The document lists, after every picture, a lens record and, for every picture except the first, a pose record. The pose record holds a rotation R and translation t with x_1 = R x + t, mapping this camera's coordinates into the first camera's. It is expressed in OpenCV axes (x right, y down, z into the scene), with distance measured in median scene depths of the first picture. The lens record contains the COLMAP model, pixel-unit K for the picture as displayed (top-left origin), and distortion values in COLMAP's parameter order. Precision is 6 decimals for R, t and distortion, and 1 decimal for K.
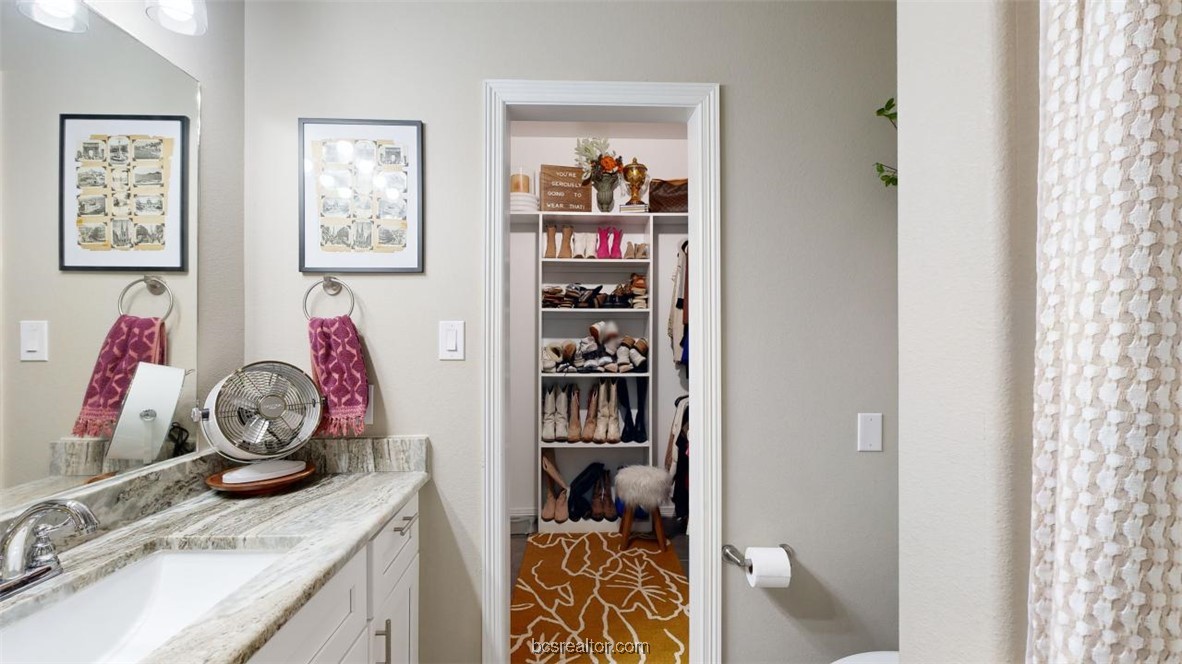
lens RADIAL K [[434.6, 0, 591.0], [0, 434.6, 332.0], [0, 0, 1]] dist [0.000531, -0.000038]
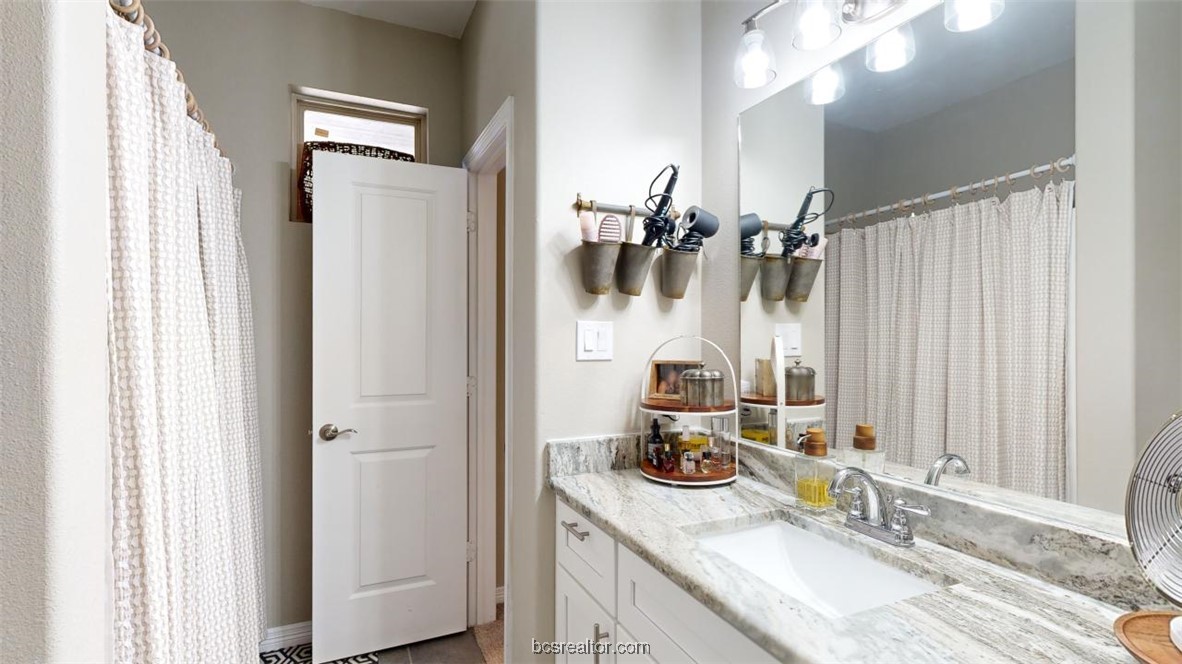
lens RADIAL K [[627.3, 0, 591.0], [0, 627.3, 332.0], [0, 0, 1]] dist [0.001787, 0.000214]
pose [[-0.939184, -0.002293, -0.343406, 0.062218], [0.003849, 0.999845, -0.017203, 0.021463], [0.343392, -0.017478, -0.939029, 1.773347]]
